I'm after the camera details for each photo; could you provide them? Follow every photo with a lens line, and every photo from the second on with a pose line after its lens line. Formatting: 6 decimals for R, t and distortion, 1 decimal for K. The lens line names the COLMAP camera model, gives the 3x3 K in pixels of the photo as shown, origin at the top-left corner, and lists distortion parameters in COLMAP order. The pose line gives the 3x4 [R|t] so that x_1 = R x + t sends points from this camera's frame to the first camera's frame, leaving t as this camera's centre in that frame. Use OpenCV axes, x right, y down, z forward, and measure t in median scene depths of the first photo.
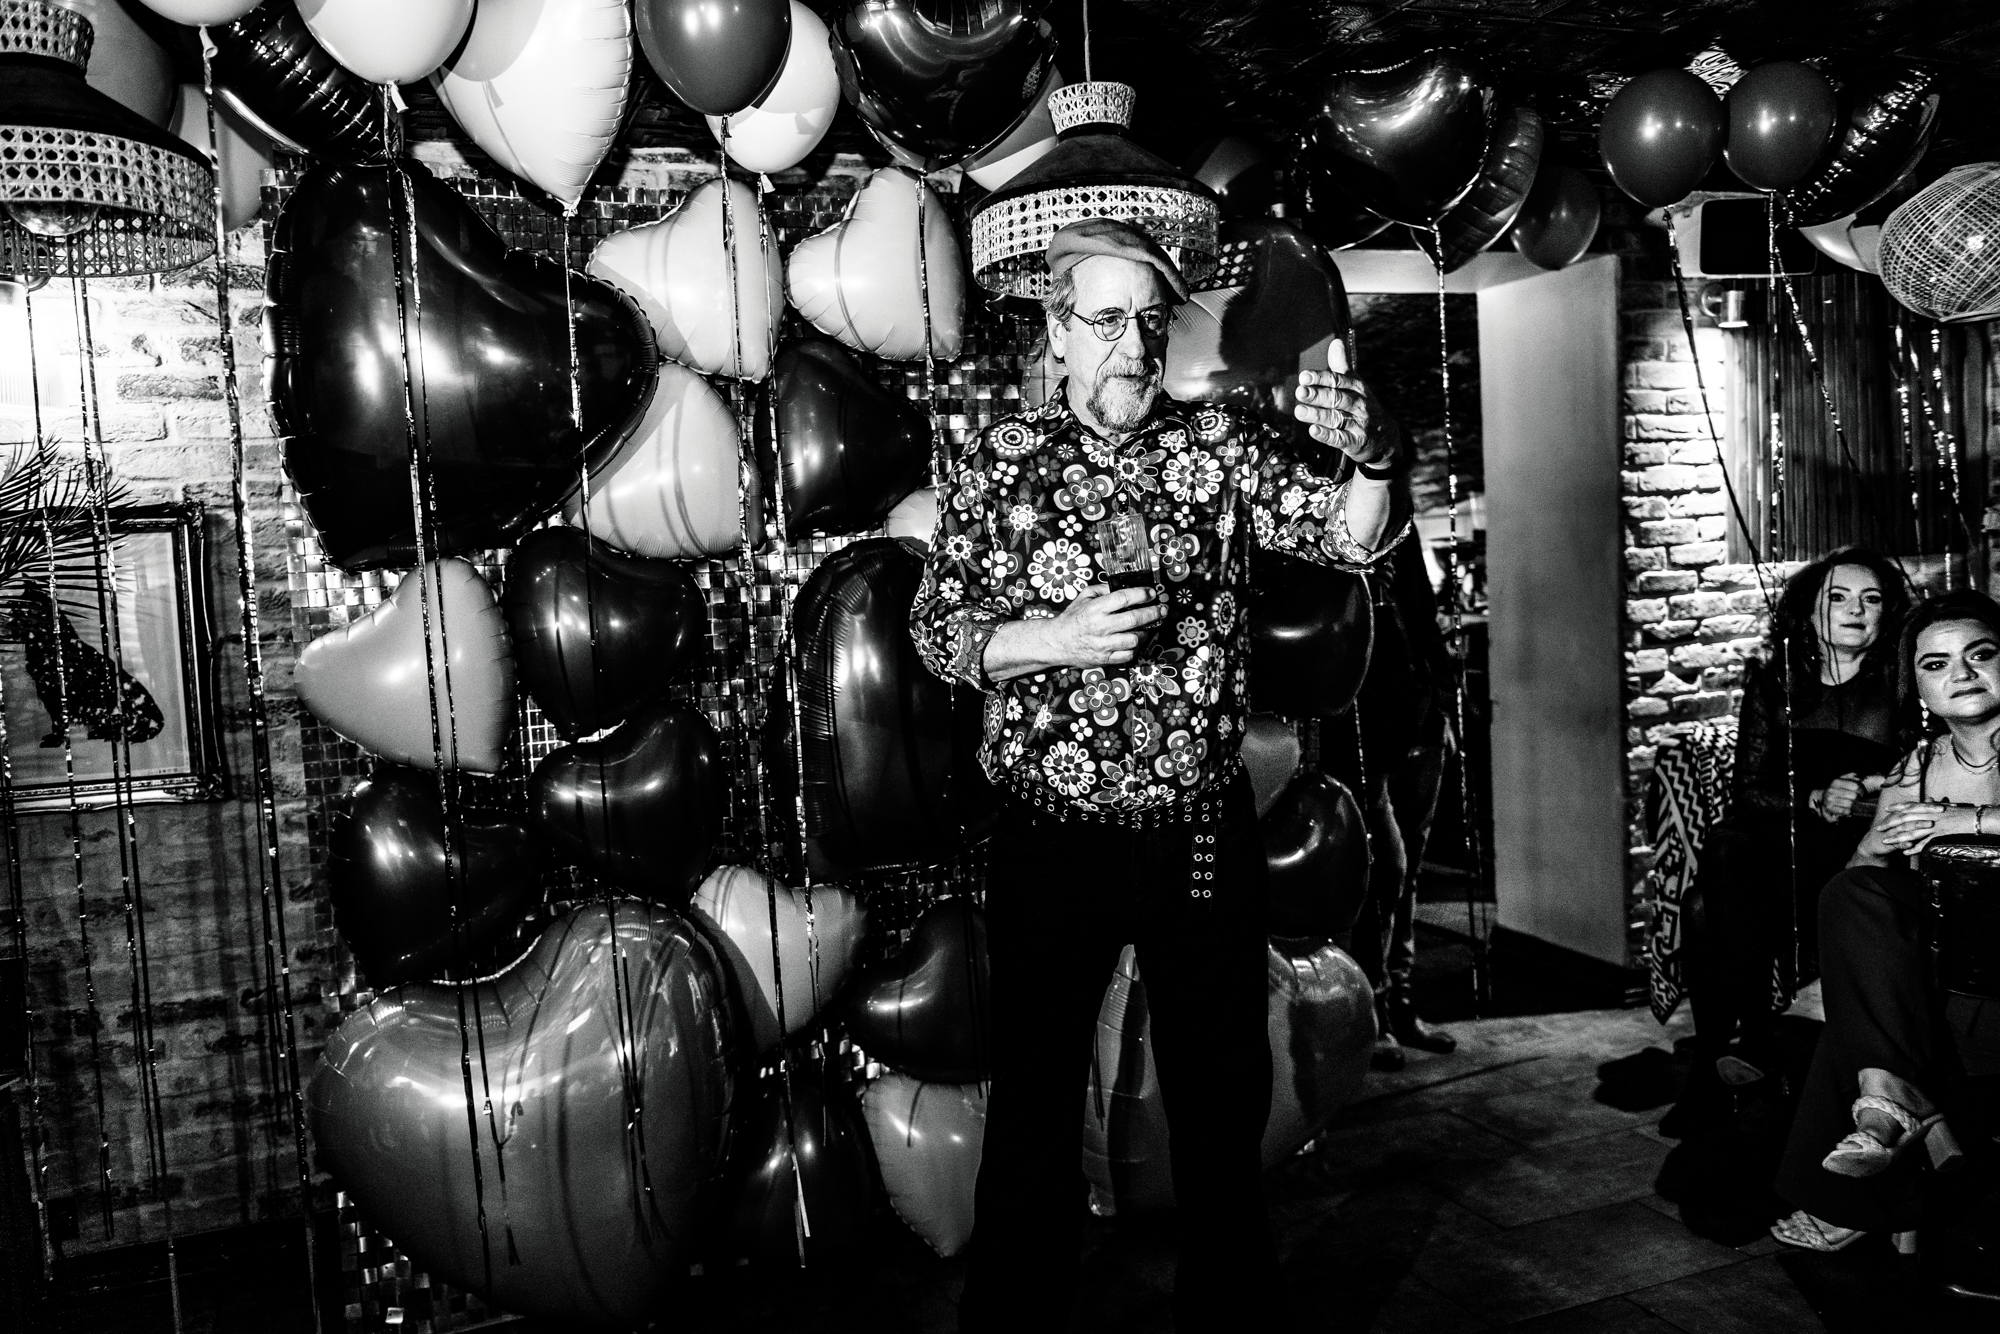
lens RADIAL K [[1438.5, 0, 977.2], [0, 1438.5, 675.6], [0, 0, 1]] dist [0.010284, -0.000686]
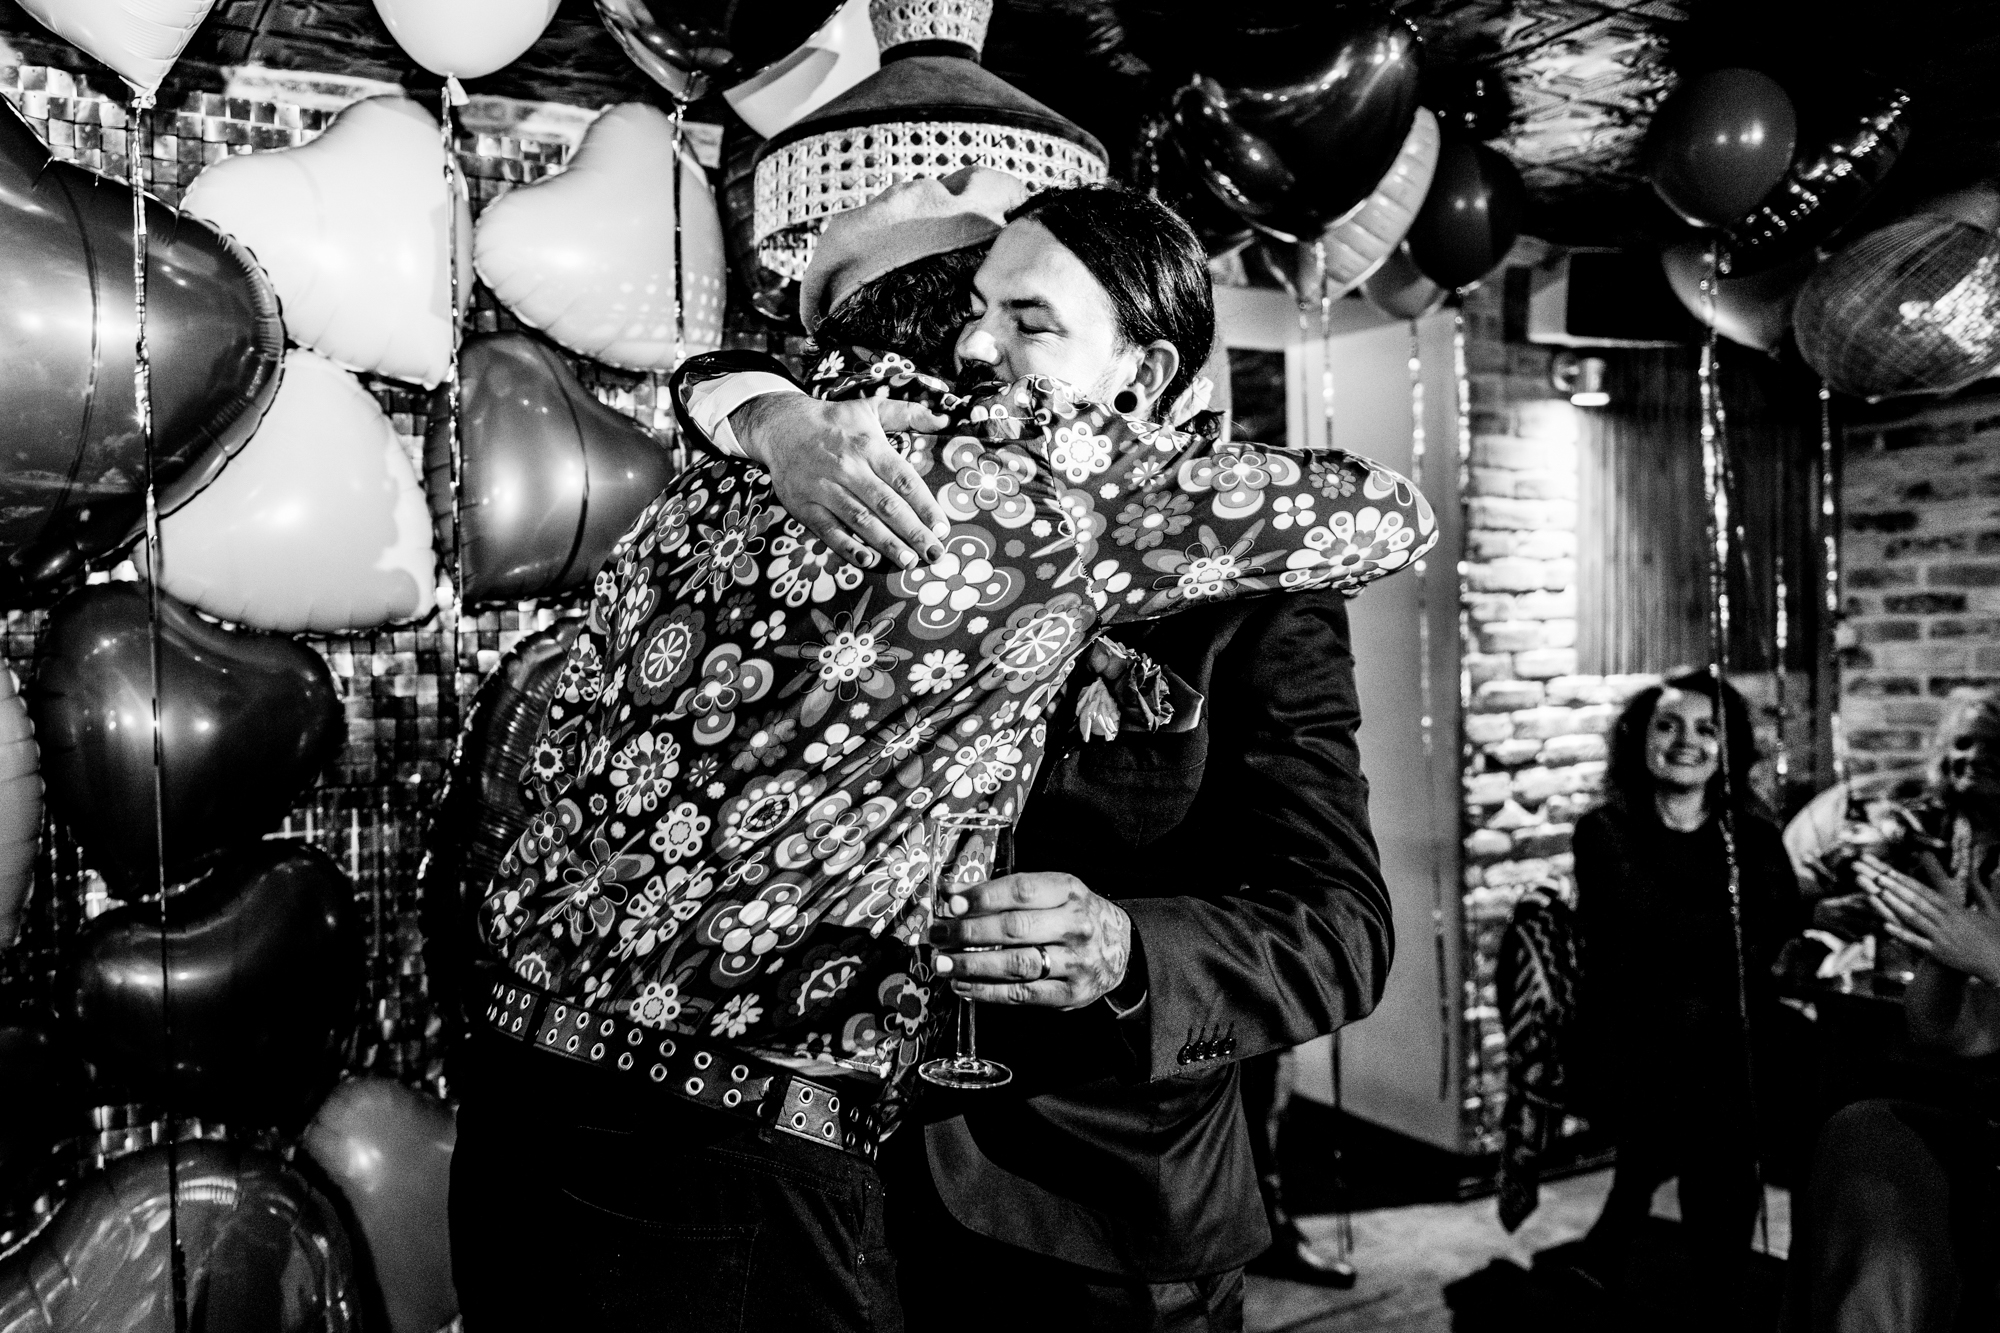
lens RADIAL K [[1537.6, 0, 824.6], [0, 1537.6, 687.6], [0, 0, 1]] dist [0.005109, -0.002491]
pose [[0.992454, 0.033357, 0.117993, -0.029625], [-0.028572, 0.998708, -0.042019, -0.020565], [-0.119242, 0.038331, 0.992125, 0.151729]]
